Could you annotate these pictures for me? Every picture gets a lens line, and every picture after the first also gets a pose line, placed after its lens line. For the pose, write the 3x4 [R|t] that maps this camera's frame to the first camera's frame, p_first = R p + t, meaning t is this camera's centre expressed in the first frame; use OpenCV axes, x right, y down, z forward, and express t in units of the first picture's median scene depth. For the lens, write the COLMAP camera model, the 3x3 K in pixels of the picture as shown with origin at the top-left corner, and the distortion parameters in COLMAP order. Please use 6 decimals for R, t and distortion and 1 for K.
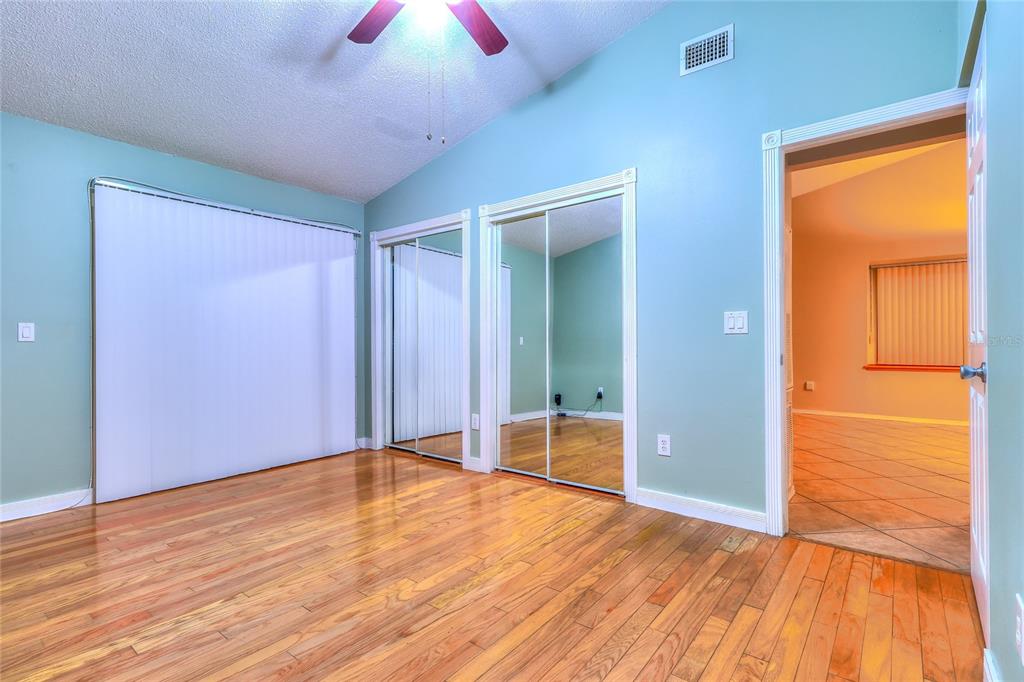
lens RADIAL K [[486.6, 0, 521.9], [0, 486.6, 341.3], [0, 0, 1]] dist [0.005352, 0.000306]
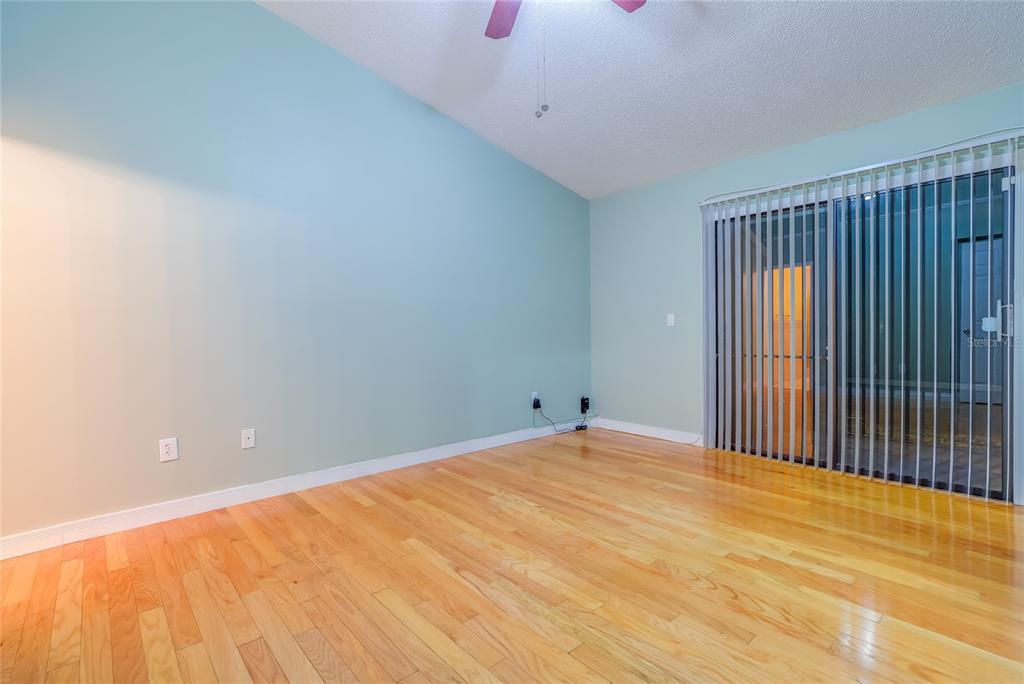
lens RADIAL K [[471.8, 0, 517.7], [0, 471.8, 332.3], [0, 0, 1]] dist [0.003920, 0.000438]
pose [[-0.174694, 0.014769, -0.984512, 0.660400], [0.011808, 0.999847, 0.012904, -0.005783], [0.984552, -0.009371, -0.174841, 1.005606]]
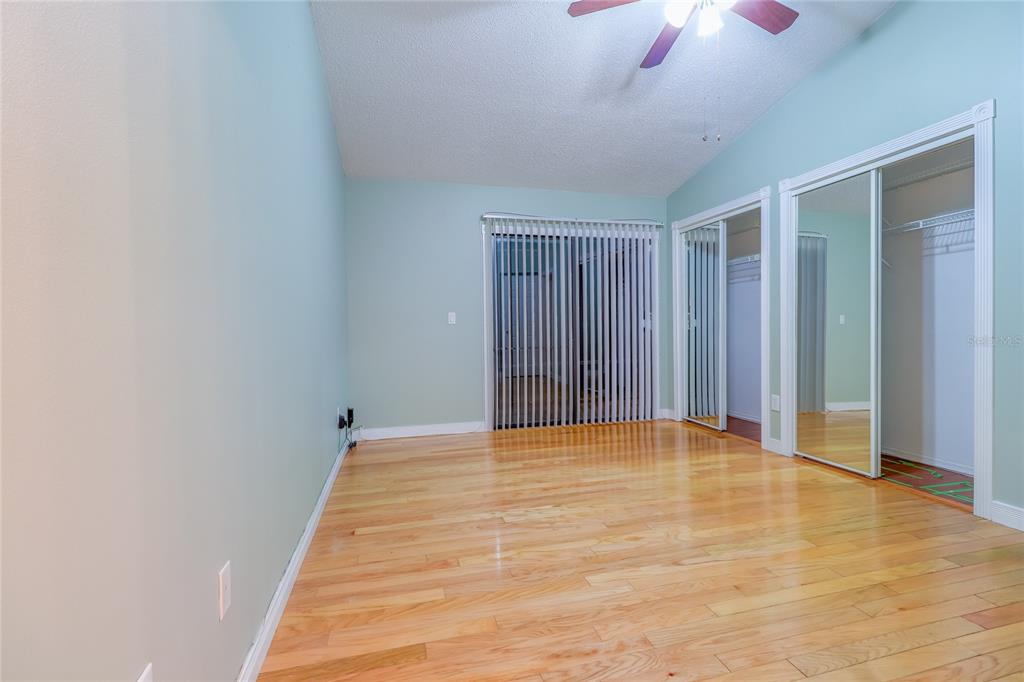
lens RADIAL K [[471.8, 0, 517.7], [0, 471.8, 331.3], [0, 0, 1]] dist [0.003920, 0.000438]
pose [[0.796123, 0.002246, -0.605131, 0.112199], [0.009018, 0.999838, 0.015575, 0.002721], [0.605068, -0.017857, 0.795973, -0.119068]]
